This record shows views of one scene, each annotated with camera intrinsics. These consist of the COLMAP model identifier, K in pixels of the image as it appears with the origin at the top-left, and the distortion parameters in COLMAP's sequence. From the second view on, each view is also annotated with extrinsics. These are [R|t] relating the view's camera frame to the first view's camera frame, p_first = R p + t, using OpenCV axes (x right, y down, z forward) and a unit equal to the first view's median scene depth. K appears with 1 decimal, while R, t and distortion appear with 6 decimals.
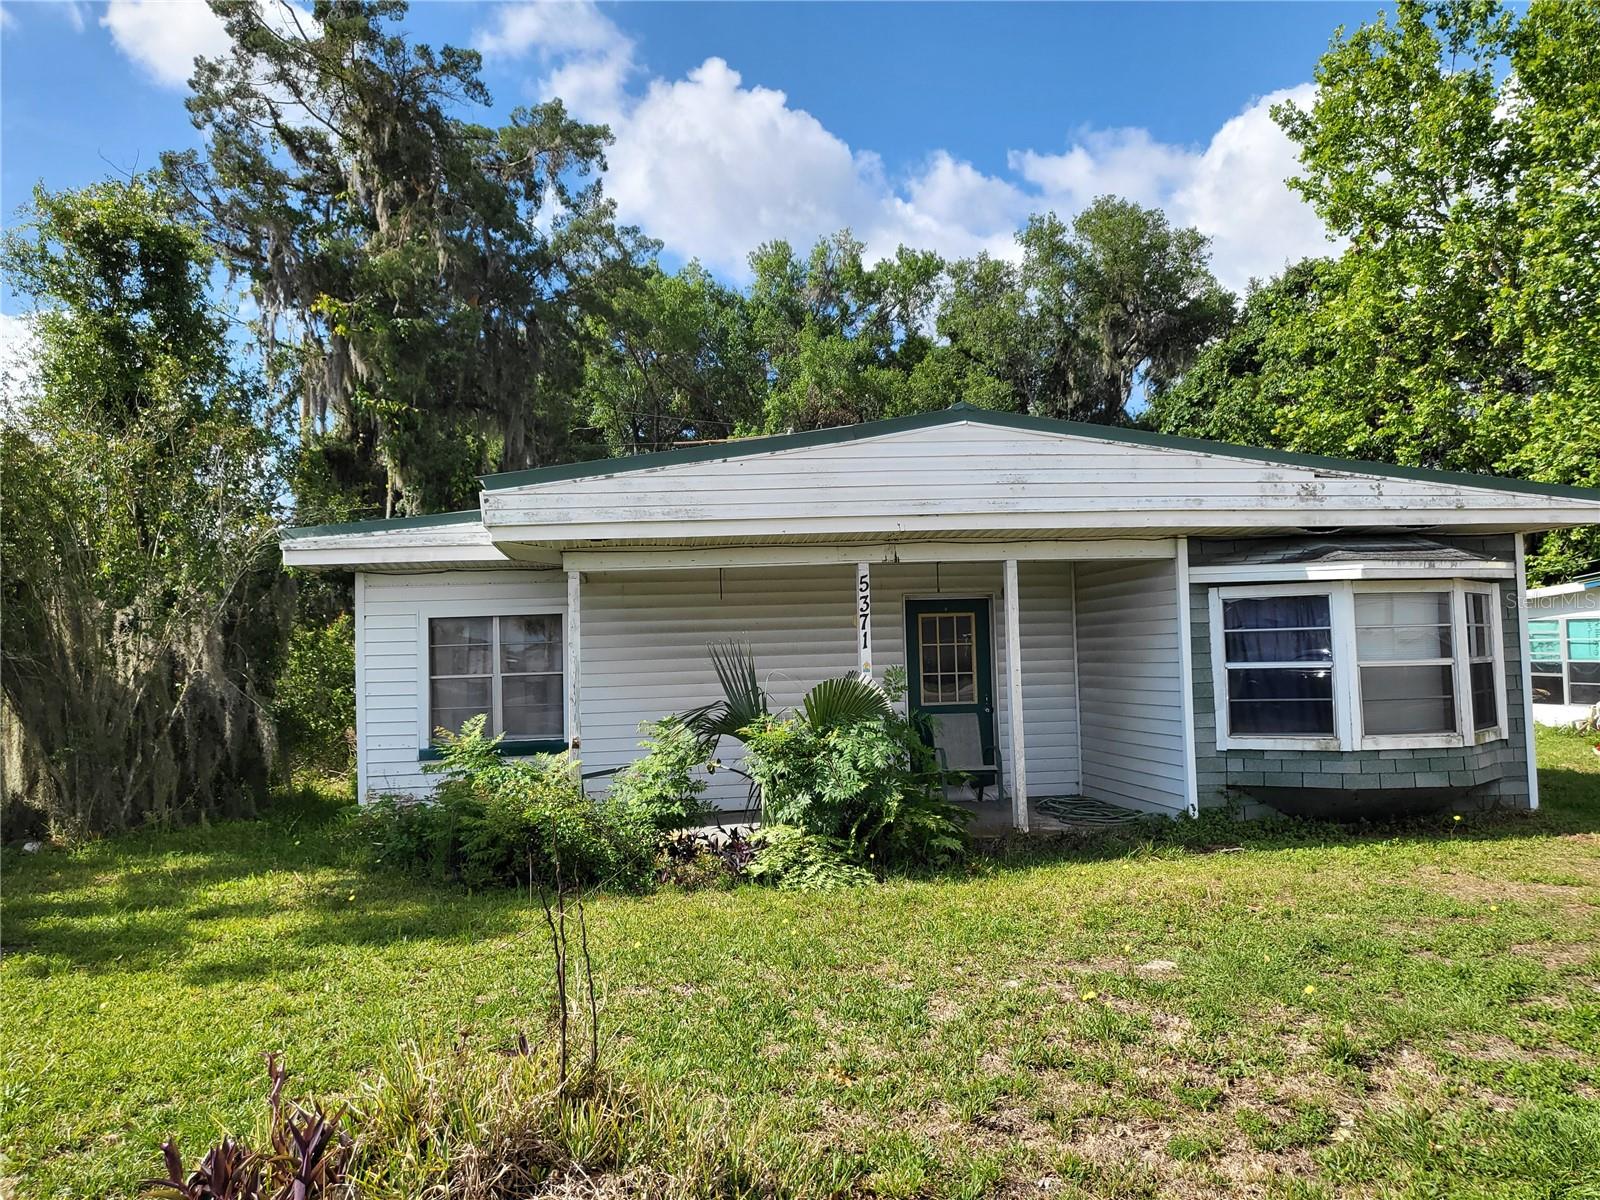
lens RADIAL K [[1235.8, 0, 800.9], [0, 1235.8, 605.6], [0, 0, 1]] dist [-0.017468, 0.067312]
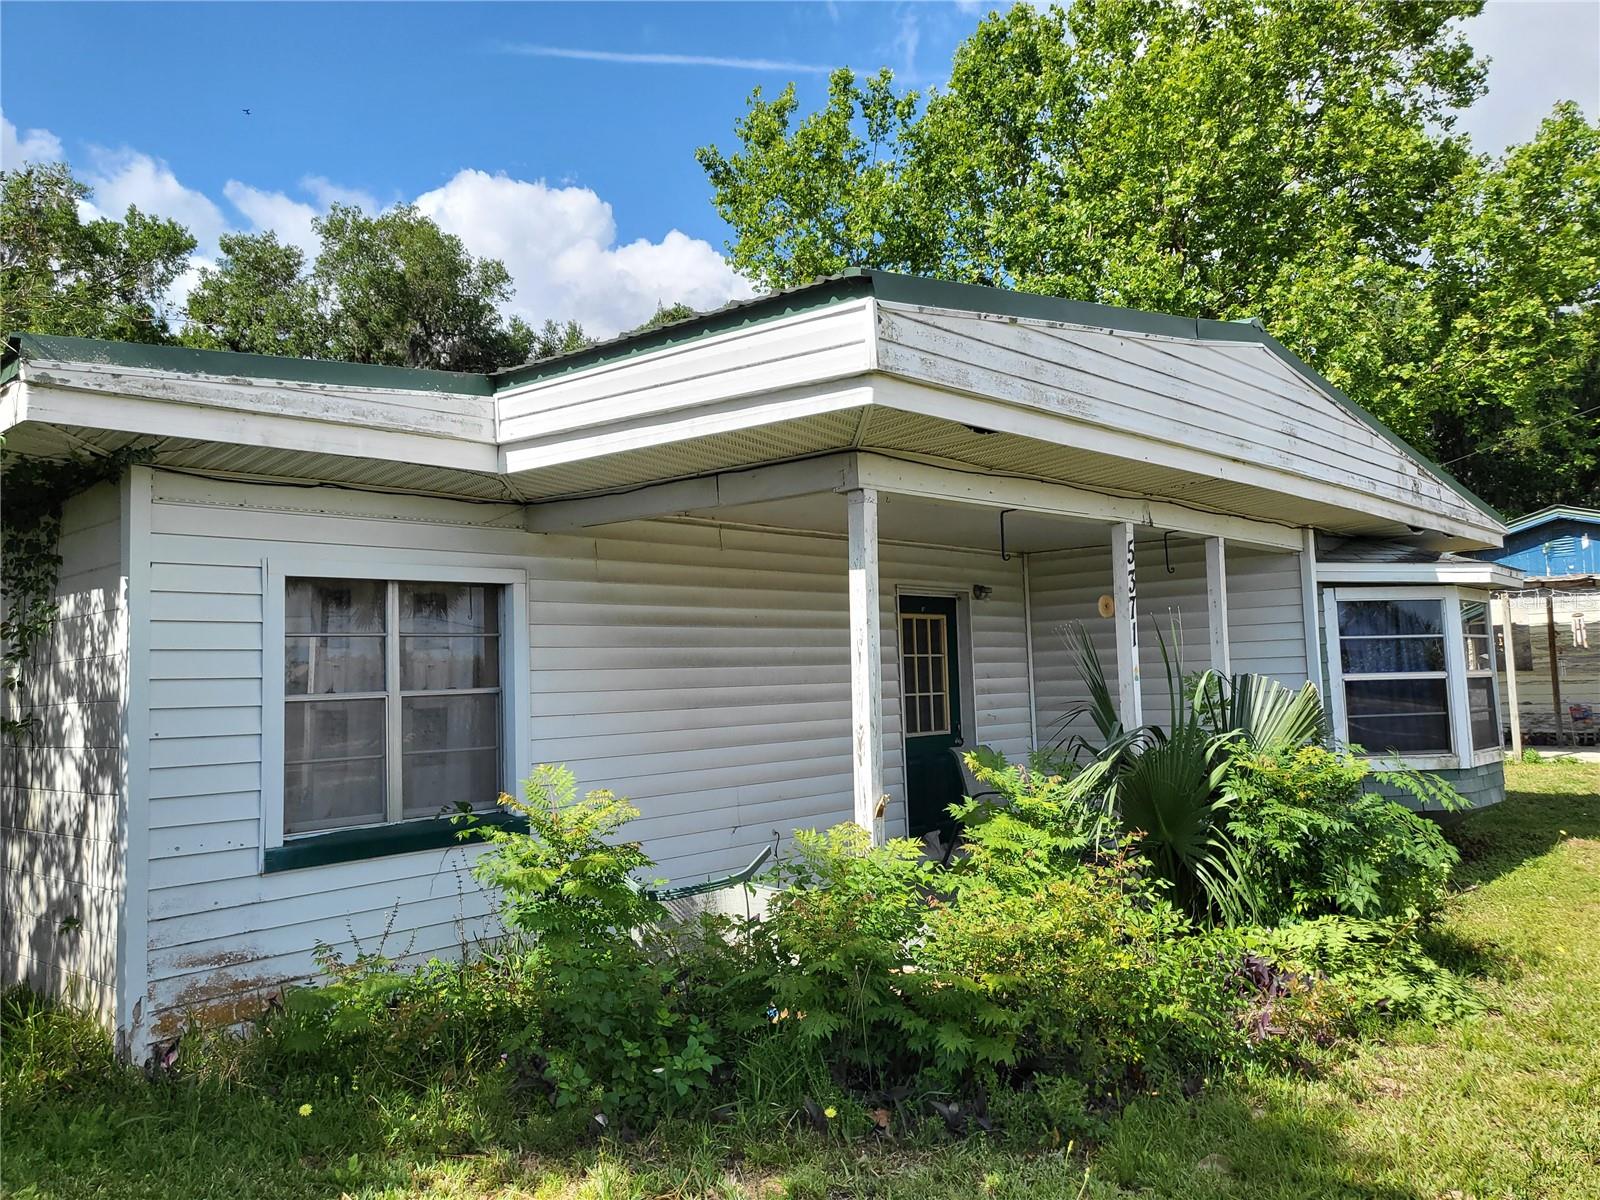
lens RADIAL K [[1235.8, 0, 798.5], [0, 1235.8, 587.5], [0, 0, 1]] dist [-0.017468, 0.067312]
pose [[0.777890, 0.052791, 0.626179, -0.491426], [-0.018195, 0.997939, -0.061529, 0.044594], [-0.628137, 0.036470, 0.777248, 0.540505]]
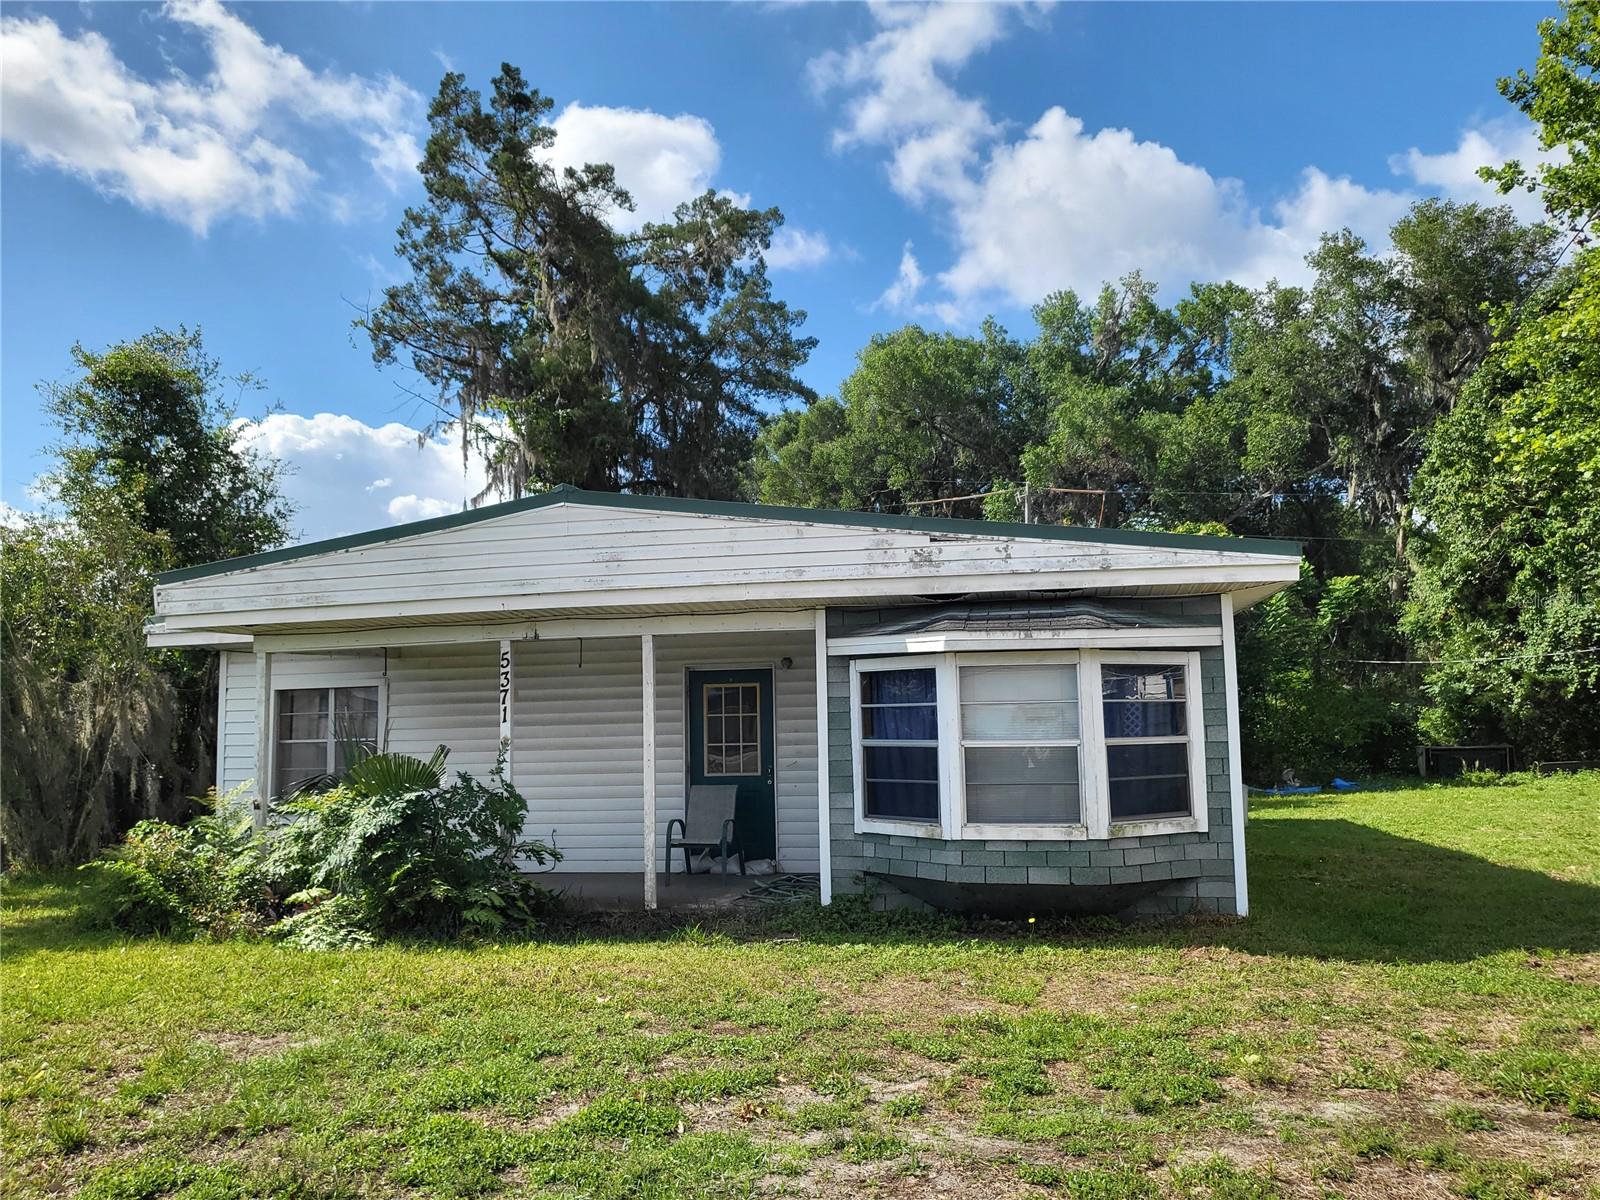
lens RADIAL K [[1235.8, 0, 790.7], [0, 1235.8, 613.9], [0, 0, 1]] dist [-0.017468, 0.067312]
pose [[0.940323, -0.020845, -0.339645, 0.594449], [0.007897, 0.999190, -0.039460, -0.012883], [0.340192, 0.034423, 0.939726, 0.087544]]
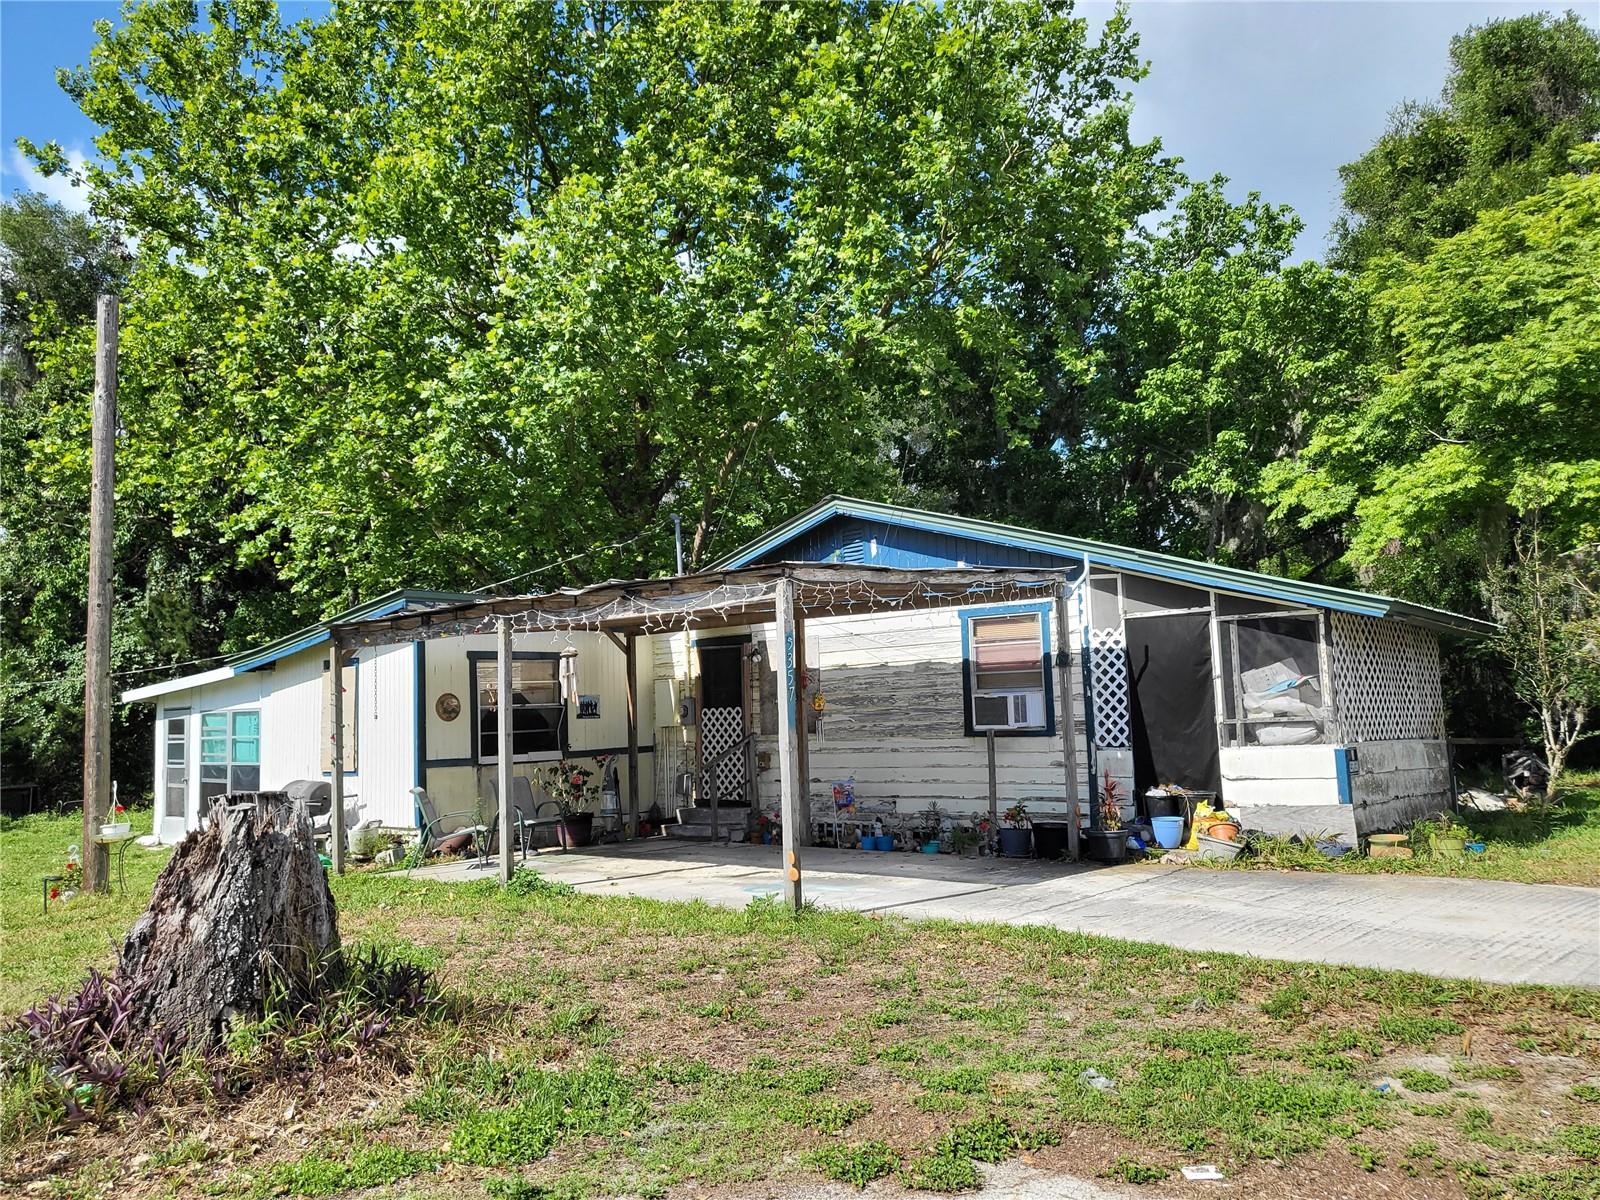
lens RADIAL K [[1235.8, 0, 804.0], [0, 1235.8, 615.2], [0, 0, 1]] dist [-0.017468, 0.067312]
pose [[0.789440, 0.059088, 0.610977, 0.843127], [-0.016695, 0.997055, -0.074853, 0.004238], [-0.613601, 0.048892, 0.788101, 0.262854]]
